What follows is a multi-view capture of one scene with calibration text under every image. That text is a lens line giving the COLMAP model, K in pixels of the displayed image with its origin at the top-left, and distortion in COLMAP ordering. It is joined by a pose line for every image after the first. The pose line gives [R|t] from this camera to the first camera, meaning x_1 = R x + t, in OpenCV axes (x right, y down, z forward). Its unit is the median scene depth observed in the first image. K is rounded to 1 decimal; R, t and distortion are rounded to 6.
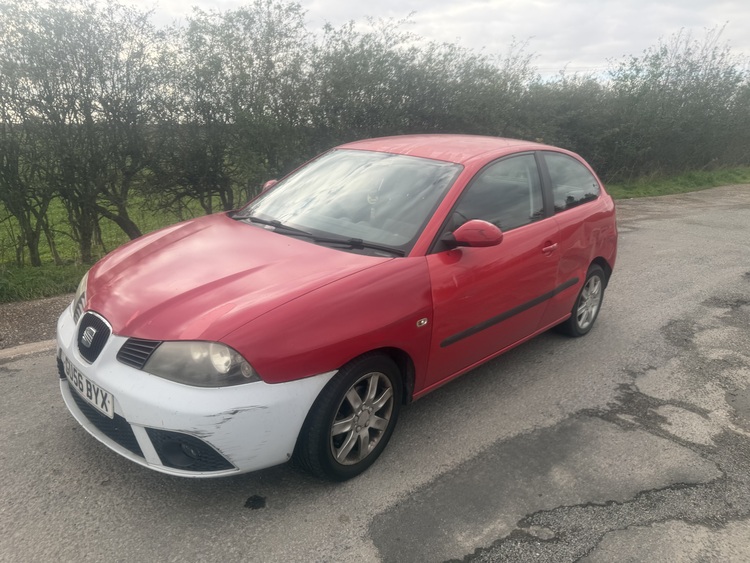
lens RADIAL K [[537.2, 0, 372.9], [0, 537.2, 280.7], [0, 0, 1]] dist [0.003077, -0.017952]
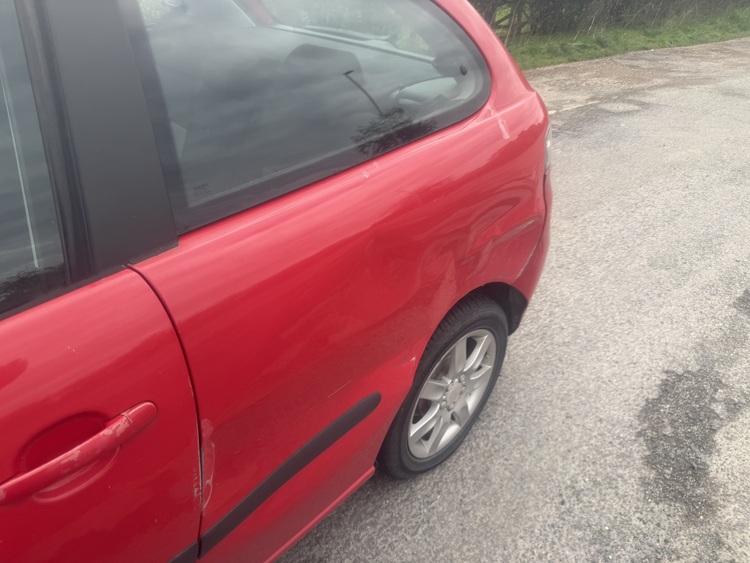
lens RADIAL K [[537.2, 0, 377.0], [0, 537.2, 283.2], [0, 0, 1]] dist [0.003077, -0.017952]
pose [[0.999986, 0.000009, -0.005356, 0.158307], [0.001426, 0.963463, 0.267838, -0.062281], [0.005163, -0.267841, 0.963449, 0.295716]]
